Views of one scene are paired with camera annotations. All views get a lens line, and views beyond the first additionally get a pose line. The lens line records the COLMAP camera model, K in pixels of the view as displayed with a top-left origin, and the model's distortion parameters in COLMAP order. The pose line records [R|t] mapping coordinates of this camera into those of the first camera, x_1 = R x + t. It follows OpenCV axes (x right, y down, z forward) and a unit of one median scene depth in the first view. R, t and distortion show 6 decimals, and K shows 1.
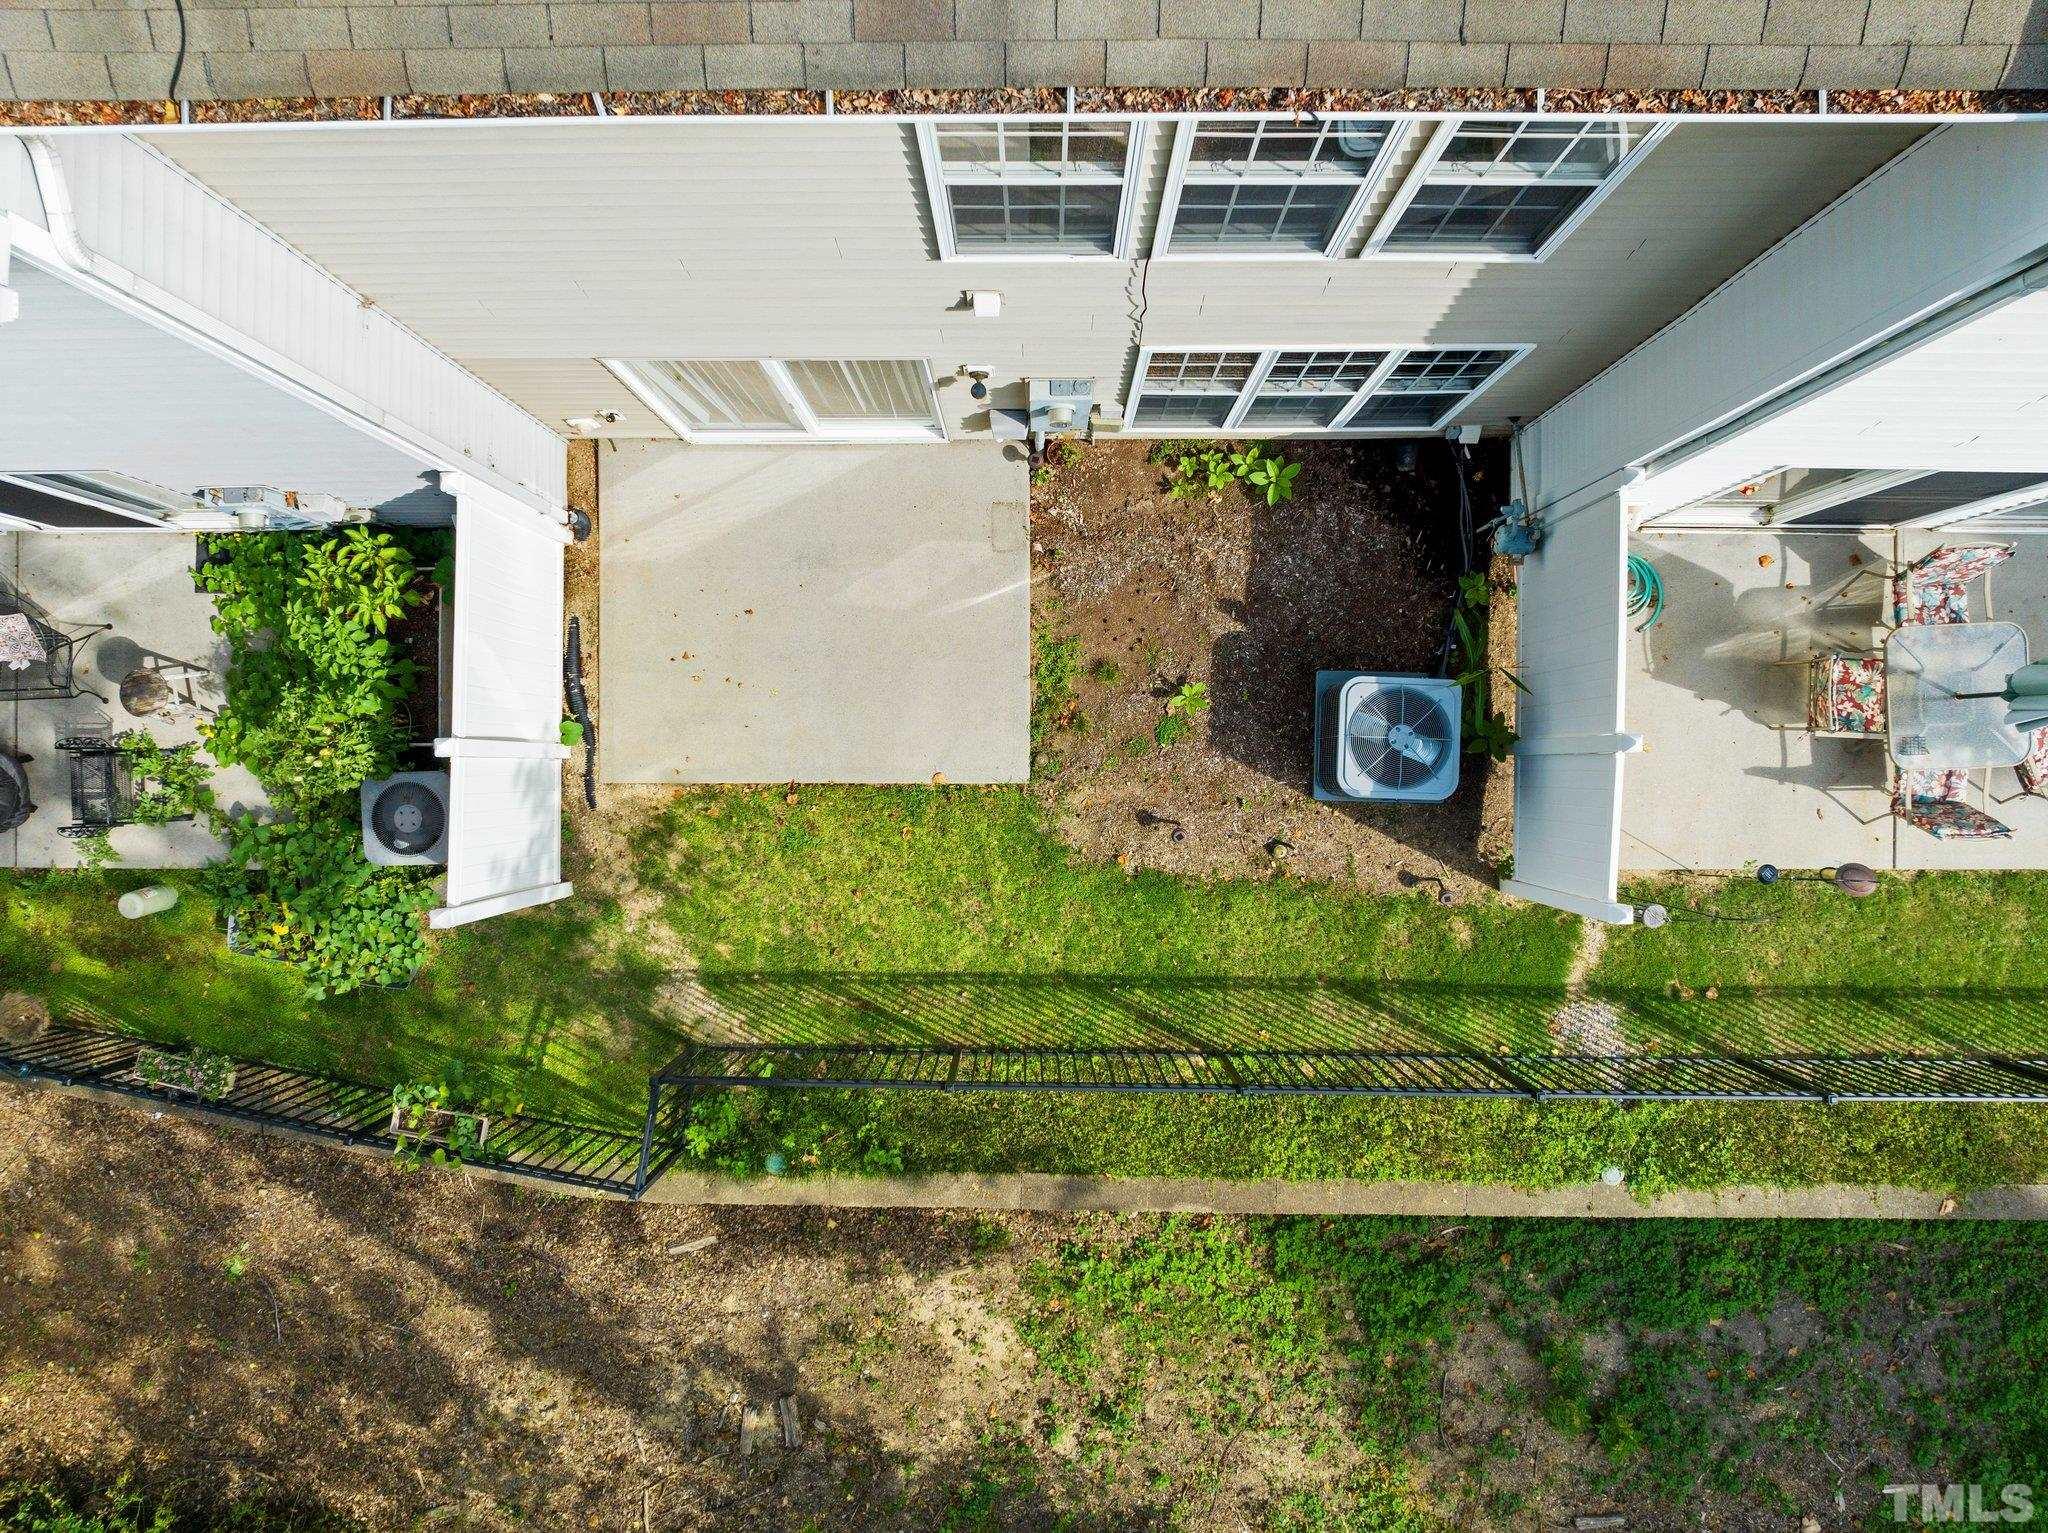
lens RADIAL K [[1433.9, 0, 1024.0], [0, 1433.9, 766.5], [0, 0, 1]] dist [-0.008543, -0.004100]
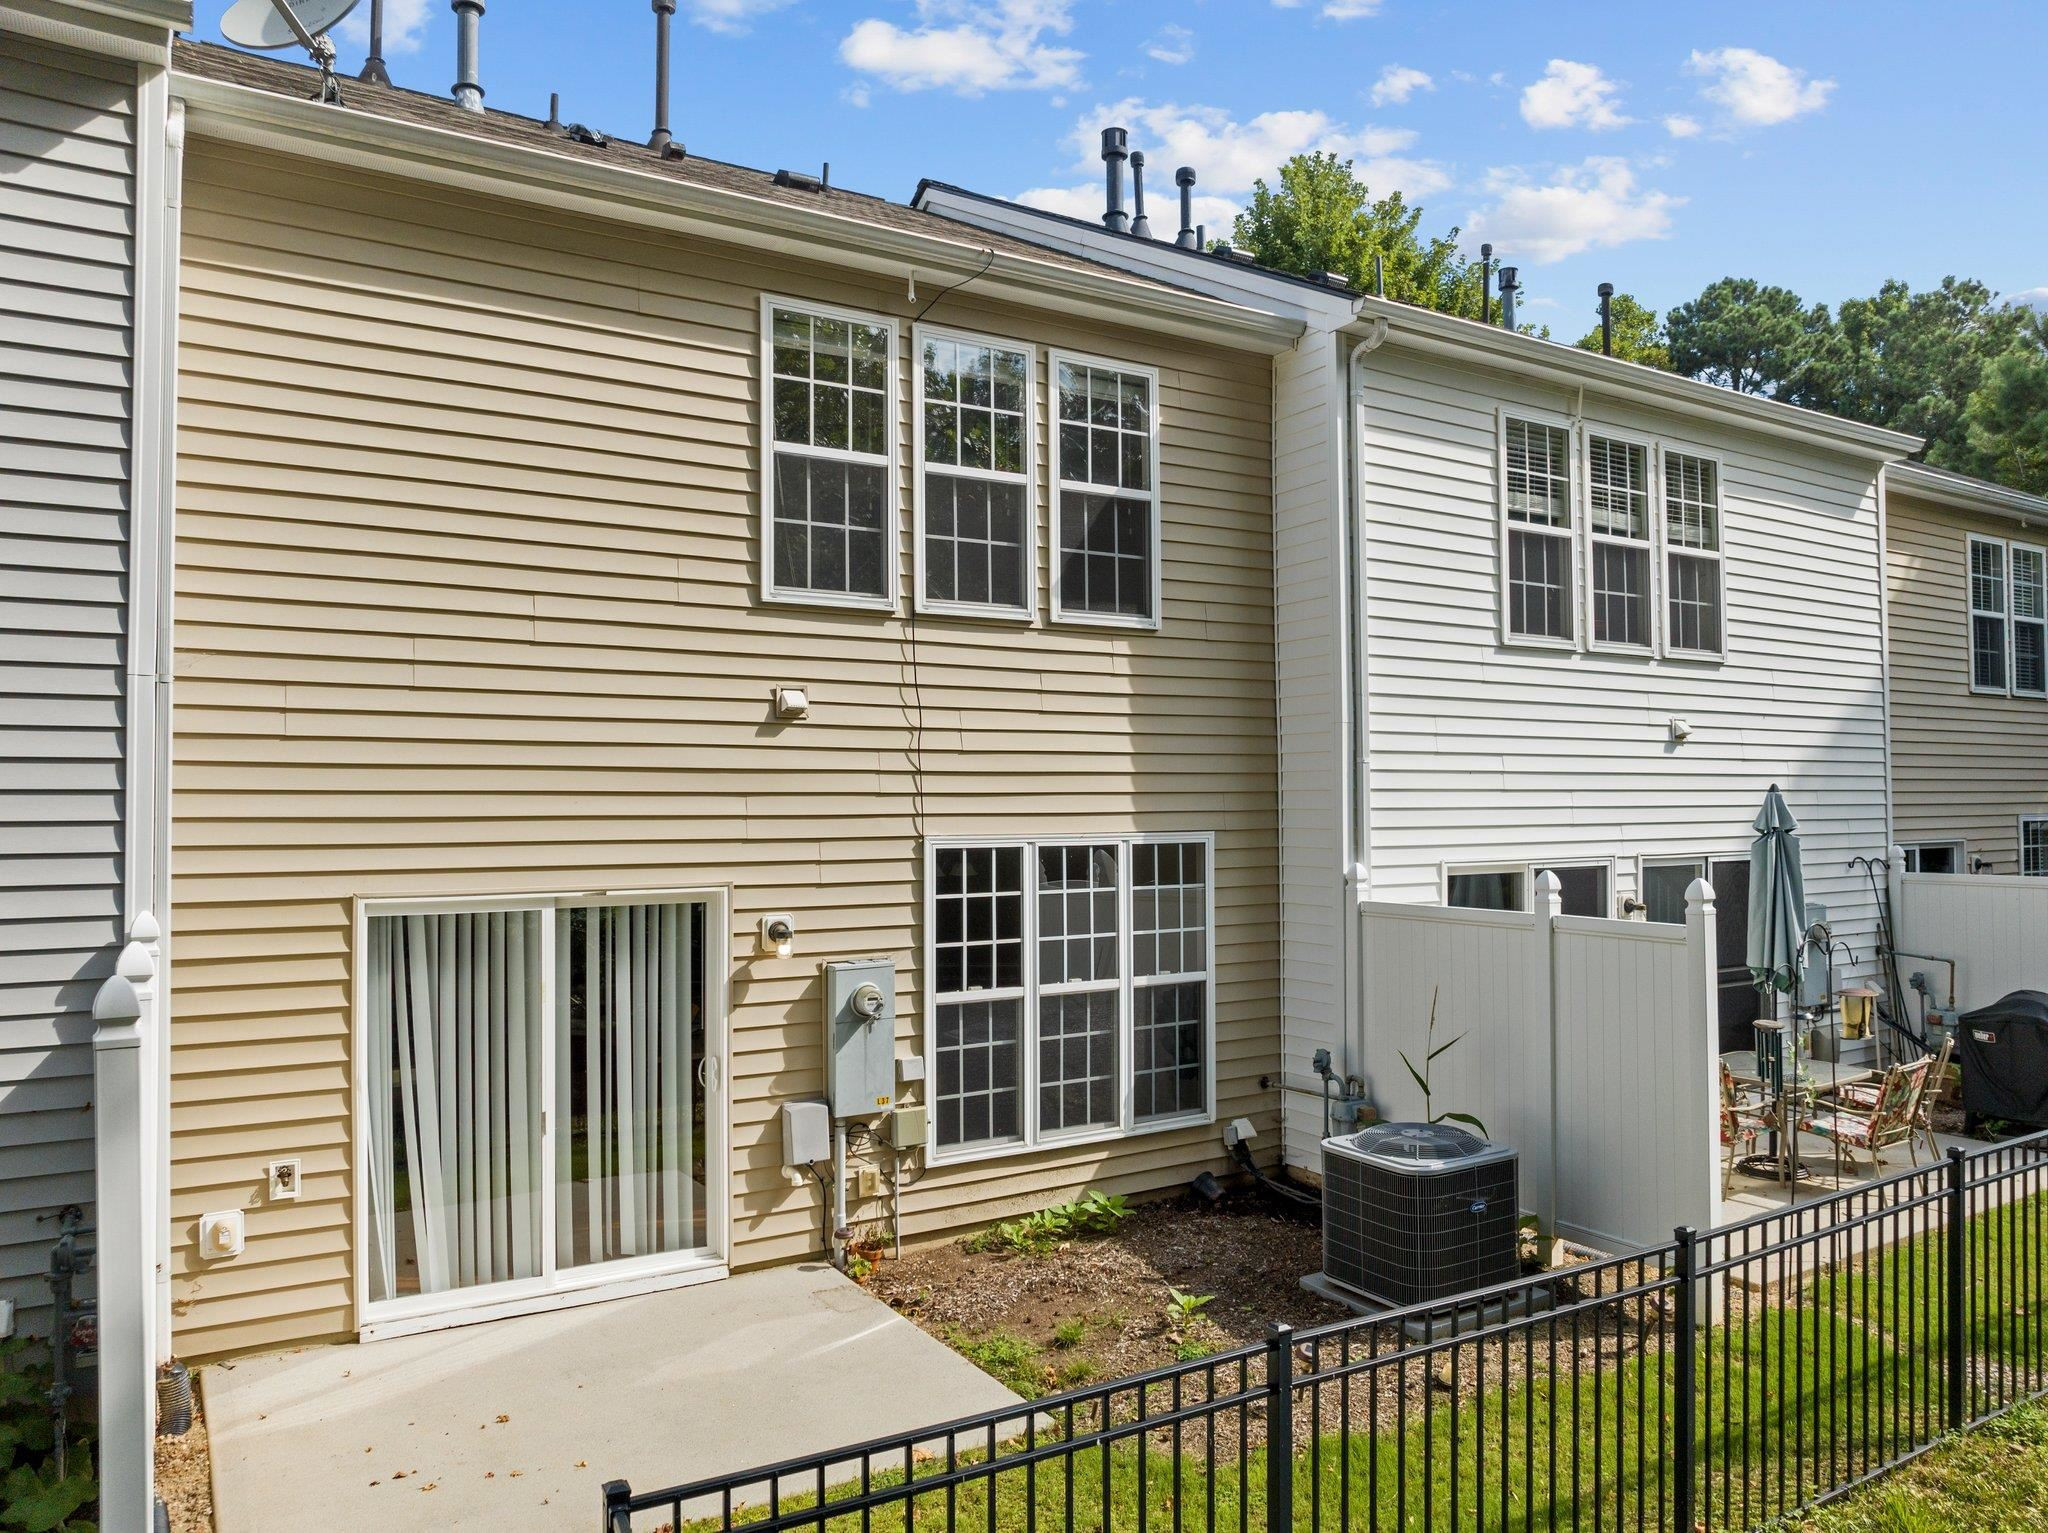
lens RADIAL K [[1433.9, 0, 1024.0], [0, 1433.9, 766.5], [0, 0, 1]] dist [-0.008543, -0.004100]
pose [[0.849849, 0.017359, 0.526741, -0.323380], [0.526972, -0.013526, -0.849775, 0.505549], [-0.007627, 0.999758, -0.020643, 0.743070]]
